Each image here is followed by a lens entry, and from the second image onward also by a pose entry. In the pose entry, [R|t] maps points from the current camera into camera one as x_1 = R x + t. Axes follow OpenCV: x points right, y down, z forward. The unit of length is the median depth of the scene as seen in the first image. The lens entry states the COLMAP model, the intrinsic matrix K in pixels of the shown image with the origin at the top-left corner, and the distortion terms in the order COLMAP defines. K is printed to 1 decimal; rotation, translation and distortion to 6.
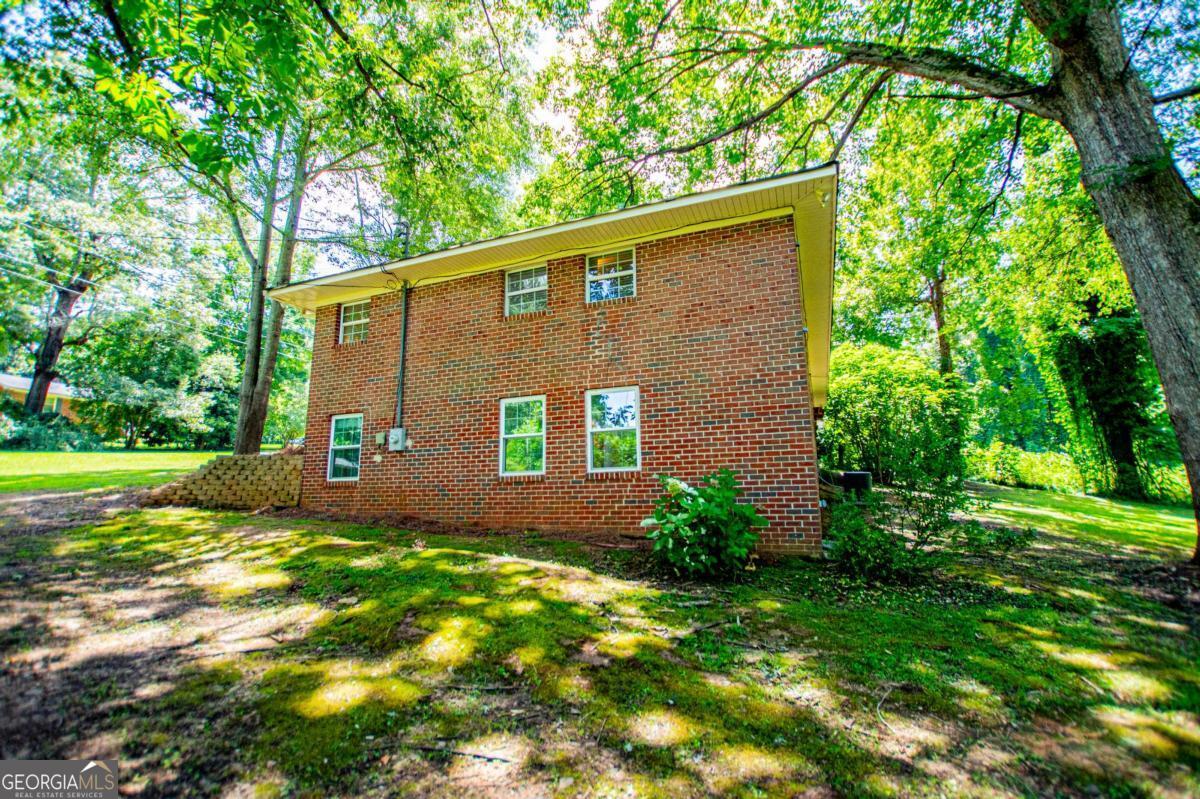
lens RADIAL K [[537.6, 0, 607.0], [0, 537.6, 399.1], [0, 0, 1]] dist [-0.025347, 0.000362]
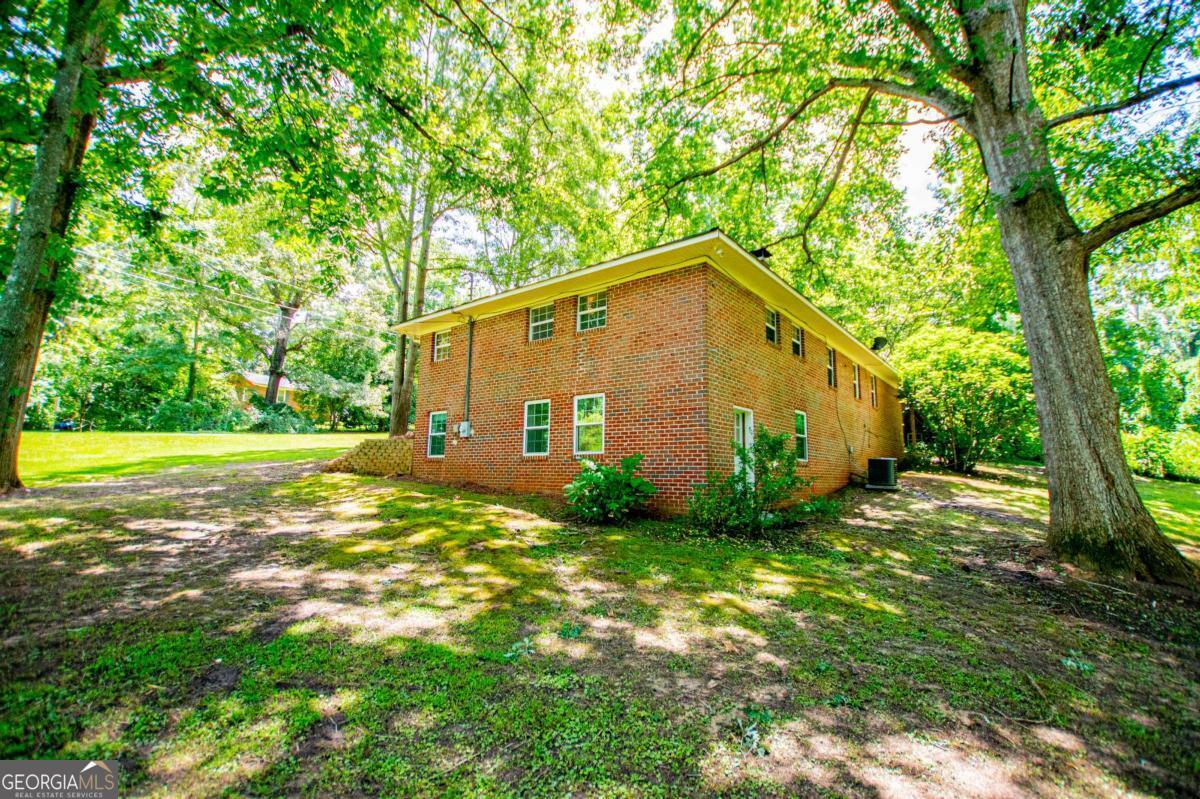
lens RADIAL K [[556.7, 0, 600.0], [0, 556.7, 399.5], [0, 0, 1]] dist [-0.025932, -0.000104]
pose [[0.955407, -0.012196, -0.295041, 0.213711], [0.023887, 0.999064, 0.036051, -0.027012], [0.294325, -0.041491, 0.954804, -0.171452]]
